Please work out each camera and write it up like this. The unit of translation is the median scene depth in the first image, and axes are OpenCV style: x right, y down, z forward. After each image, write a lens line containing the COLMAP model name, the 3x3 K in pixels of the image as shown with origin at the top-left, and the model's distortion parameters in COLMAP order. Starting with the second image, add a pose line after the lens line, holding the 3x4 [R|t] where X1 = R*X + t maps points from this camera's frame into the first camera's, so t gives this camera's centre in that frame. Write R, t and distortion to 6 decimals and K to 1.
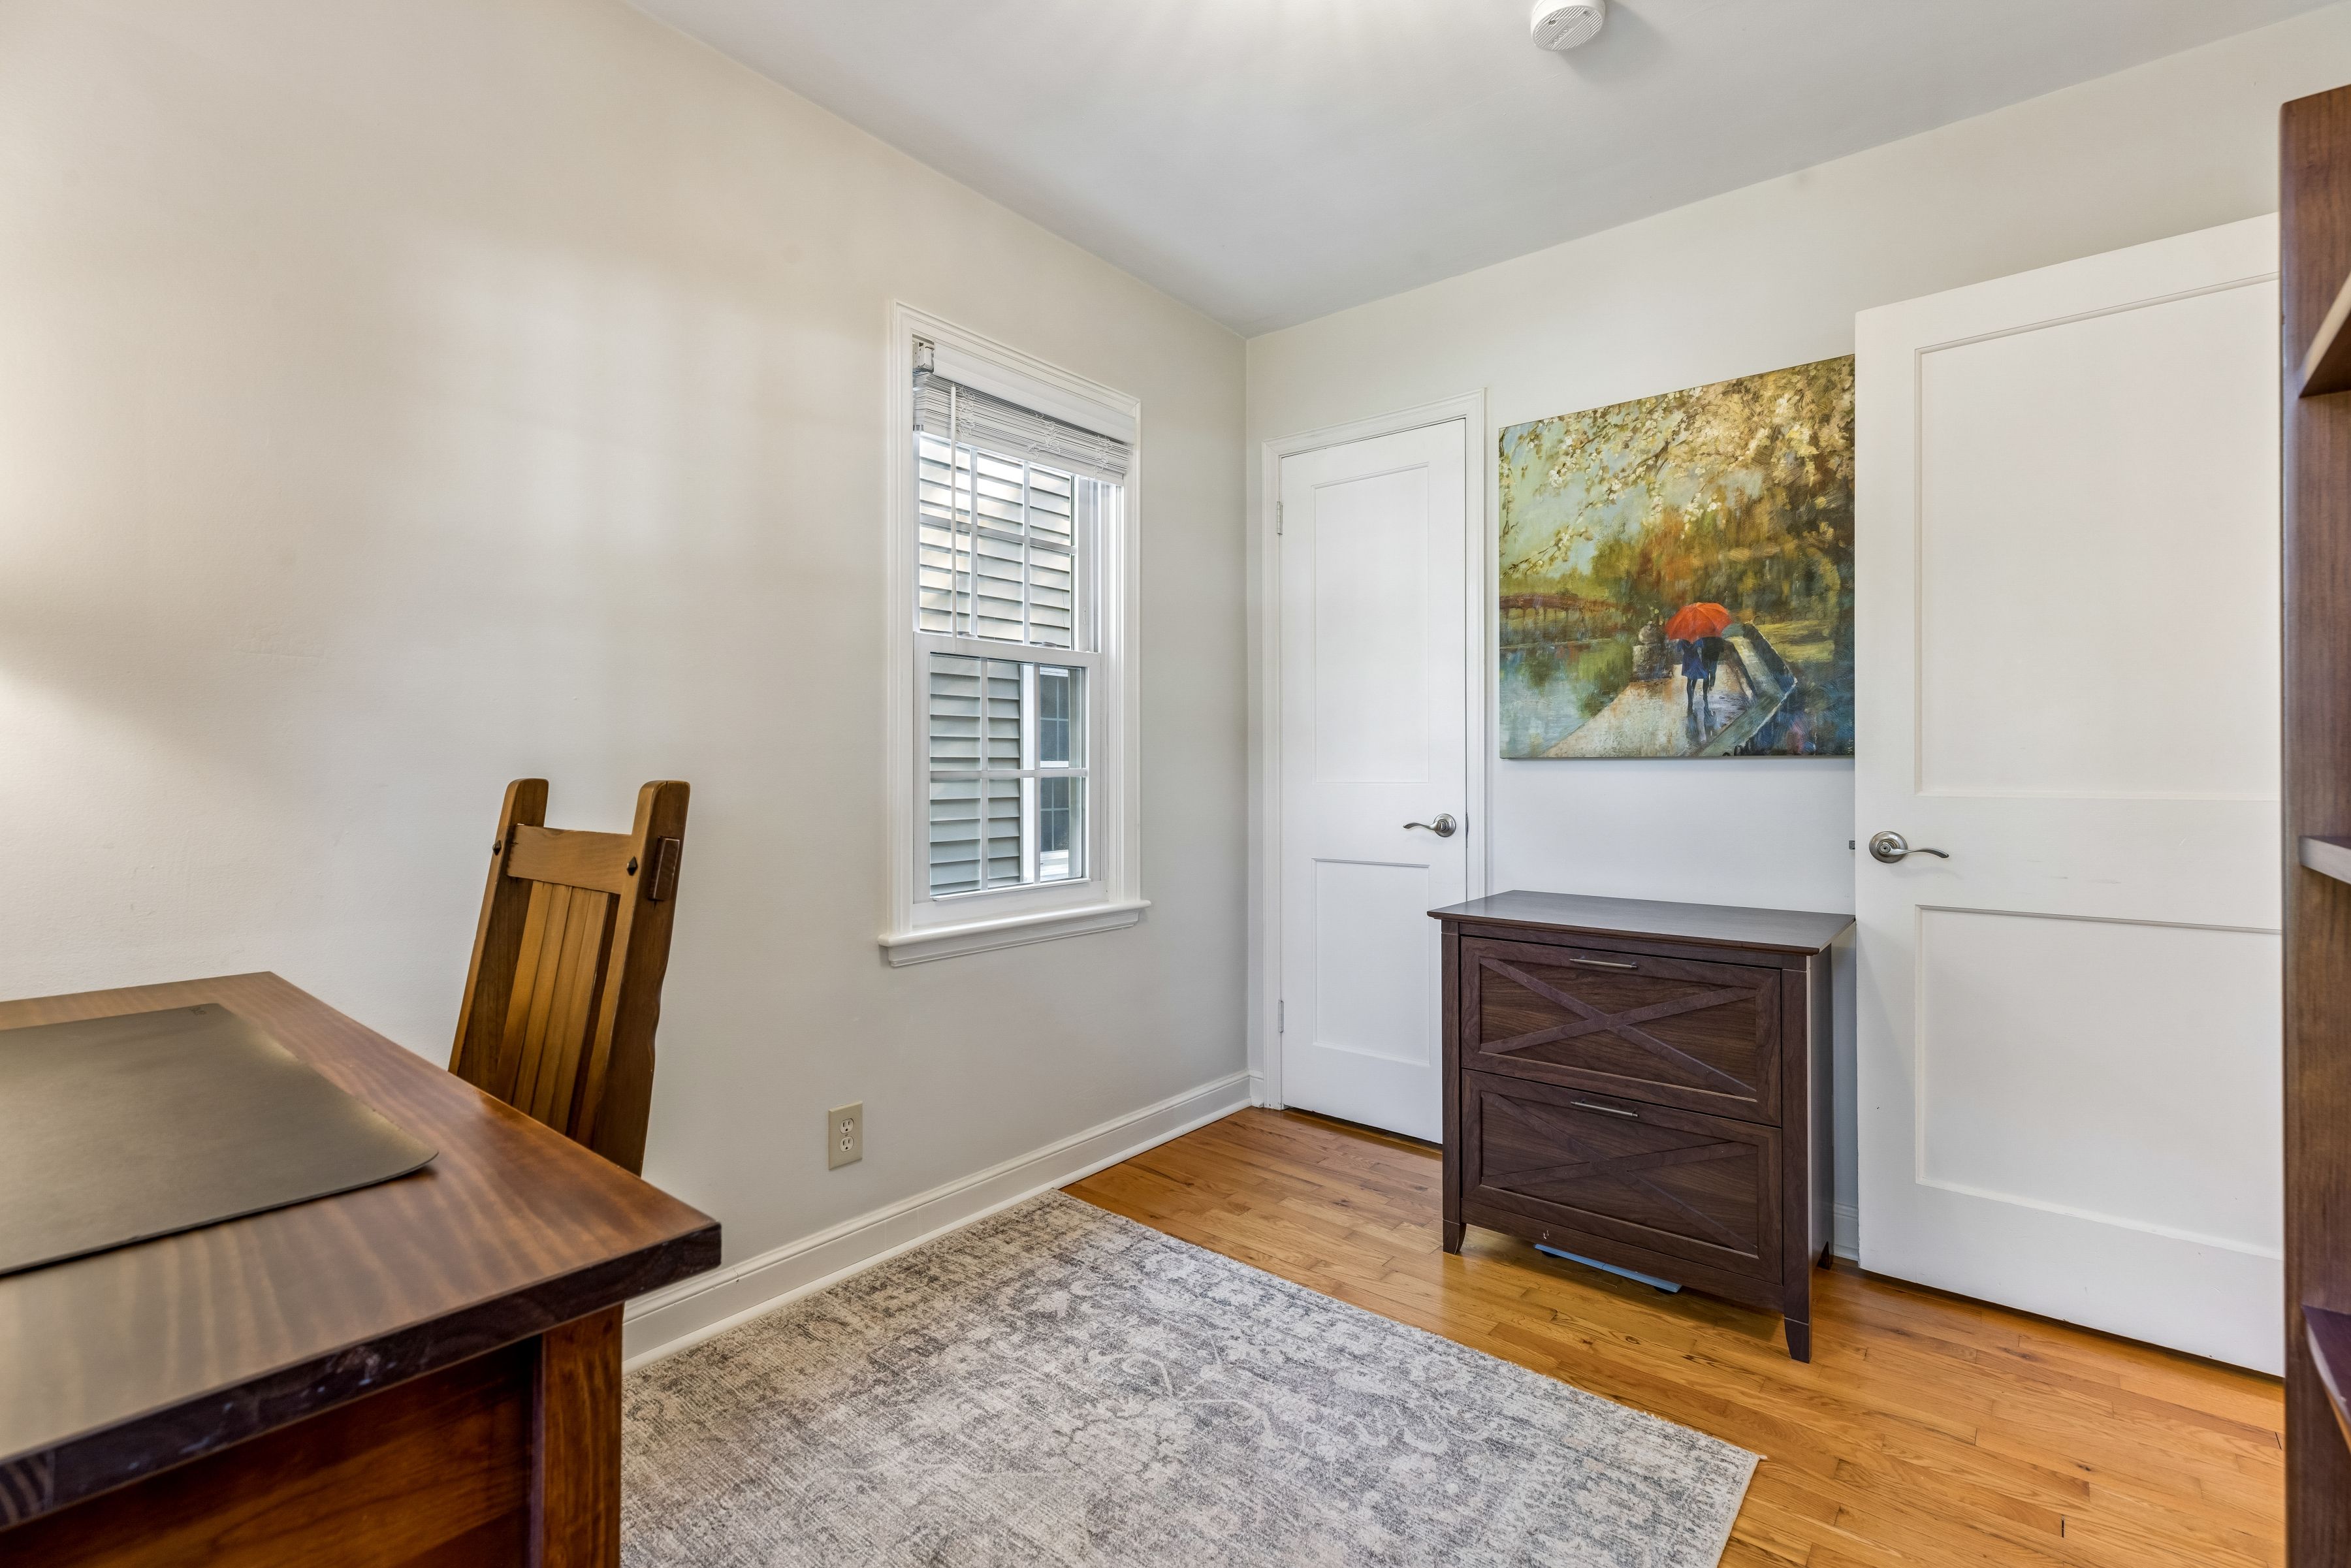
lens RADIAL K [[1053.0, 0, 1178.0], [0, 1053.0, 768.8], [0, 0, 1]] dist [-0.000451, 0.000254]
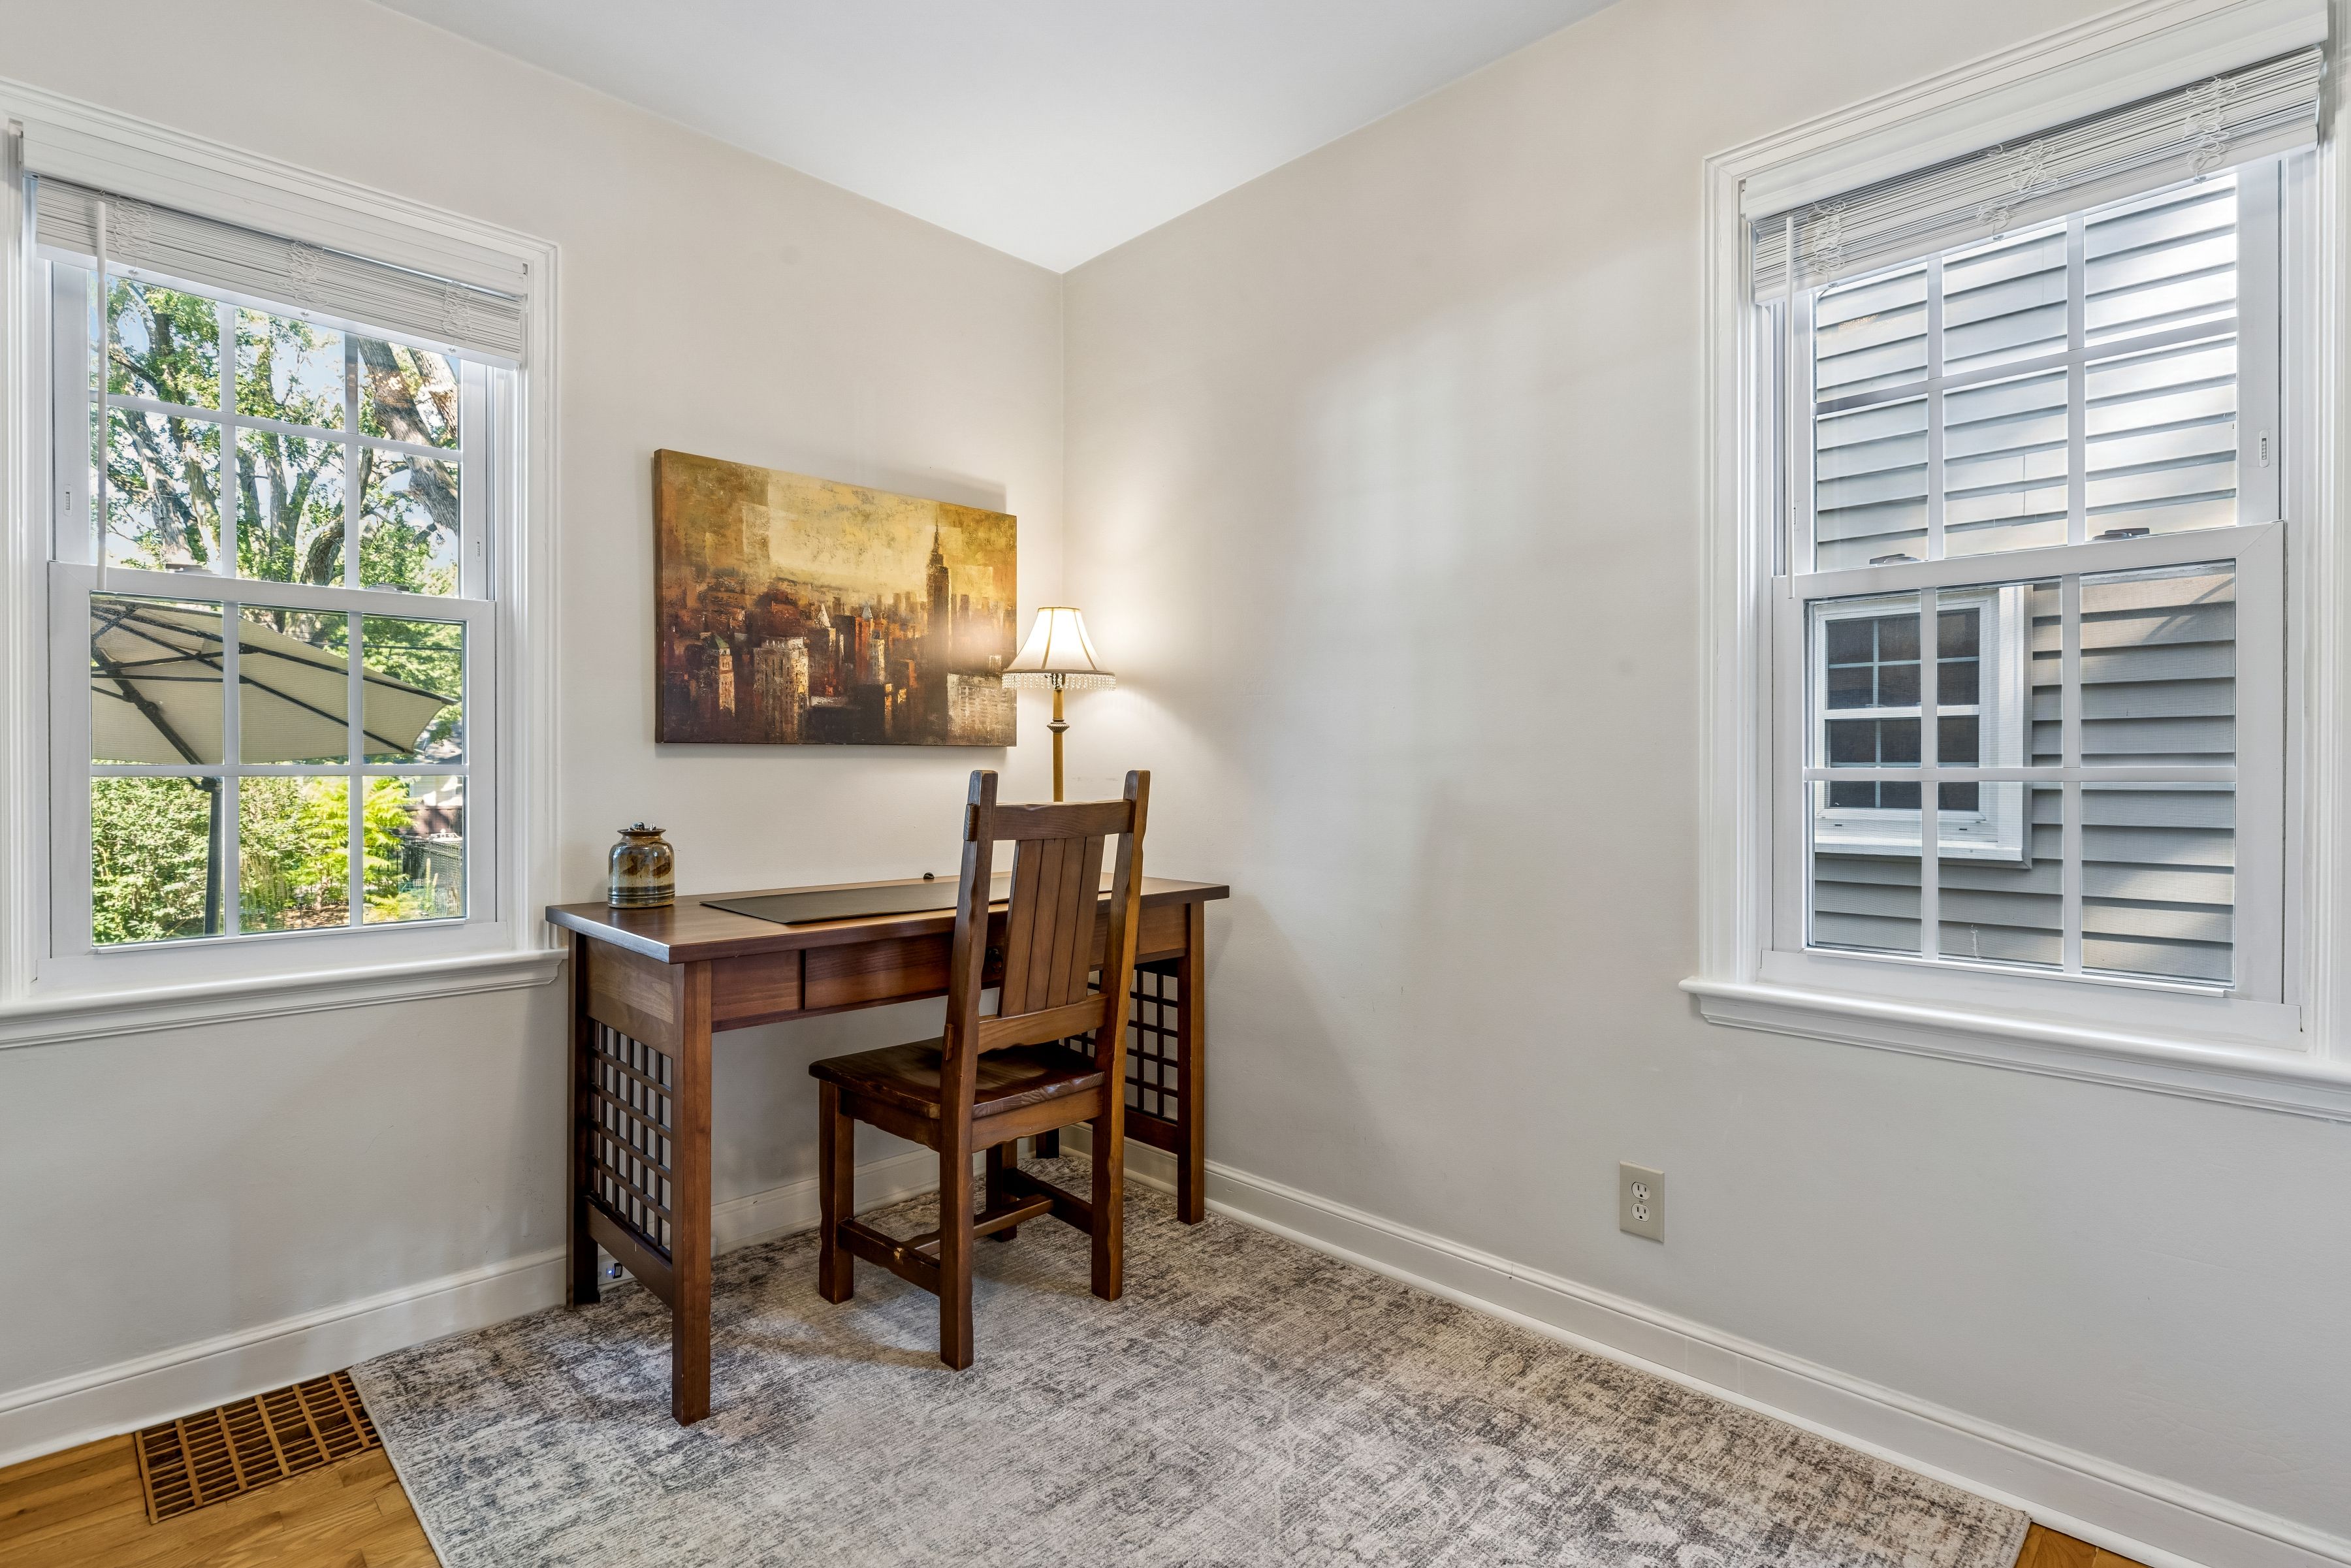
lens RADIAL K [[1141.9, 0, 1180.4], [0, 1141.9, 778.4], [0, 0, 1]] dist [0.002480, 0.000148]
pose [[-0.092025, 0.021062, -0.995534, 0.658992], [0.000831, 0.999778, 0.021075, -0.010826], [0.995756, 0.001113, -0.092022, 0.759996]]
